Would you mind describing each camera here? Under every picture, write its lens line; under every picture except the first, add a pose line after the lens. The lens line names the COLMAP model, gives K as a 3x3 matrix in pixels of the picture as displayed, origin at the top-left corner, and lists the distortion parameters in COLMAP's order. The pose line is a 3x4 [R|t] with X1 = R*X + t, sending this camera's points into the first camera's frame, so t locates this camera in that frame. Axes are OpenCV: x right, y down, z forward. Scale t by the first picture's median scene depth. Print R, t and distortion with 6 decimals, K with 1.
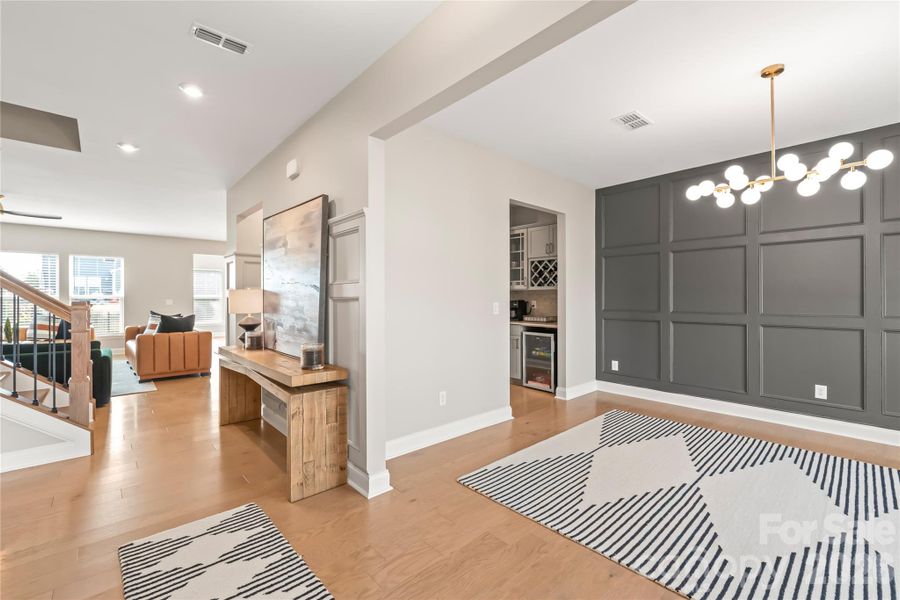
lens RADIAL K [[394.4, 0, 452.1], [0, 394.4, 294.1], [0, 0, 1]] dist [-0.000339, 0.000000]
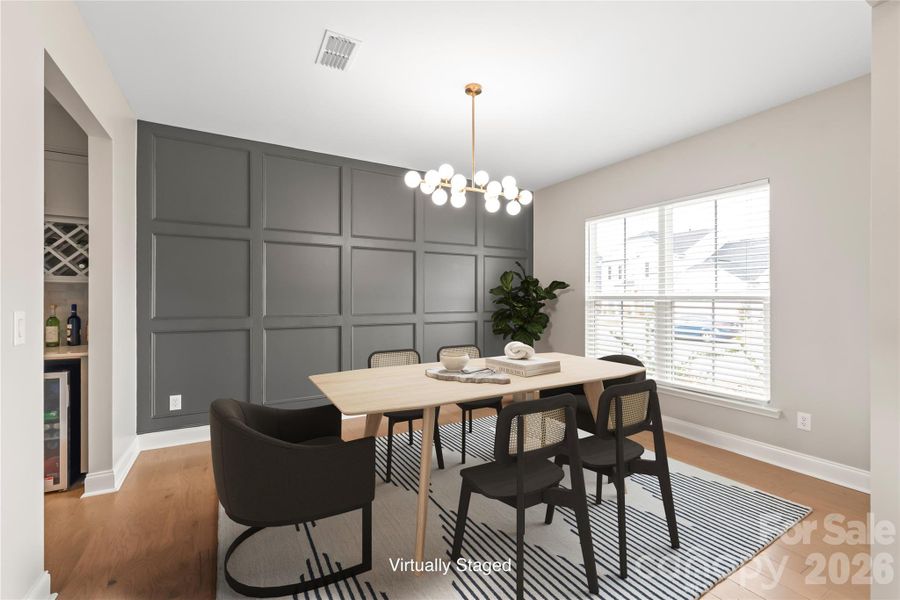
lens RADIAL K [[403.9, 0, 450.0], [0, 403.9, 300.0], [0, 0, 1]] dist [0.000208, 0.000023]
pose [[0.212323, 0.003467, 0.977193, -0.149798], [-0.002831, 0.999992, -0.002933, 0.011453], [-0.977195, -0.002143, 0.212331, 0.421131]]
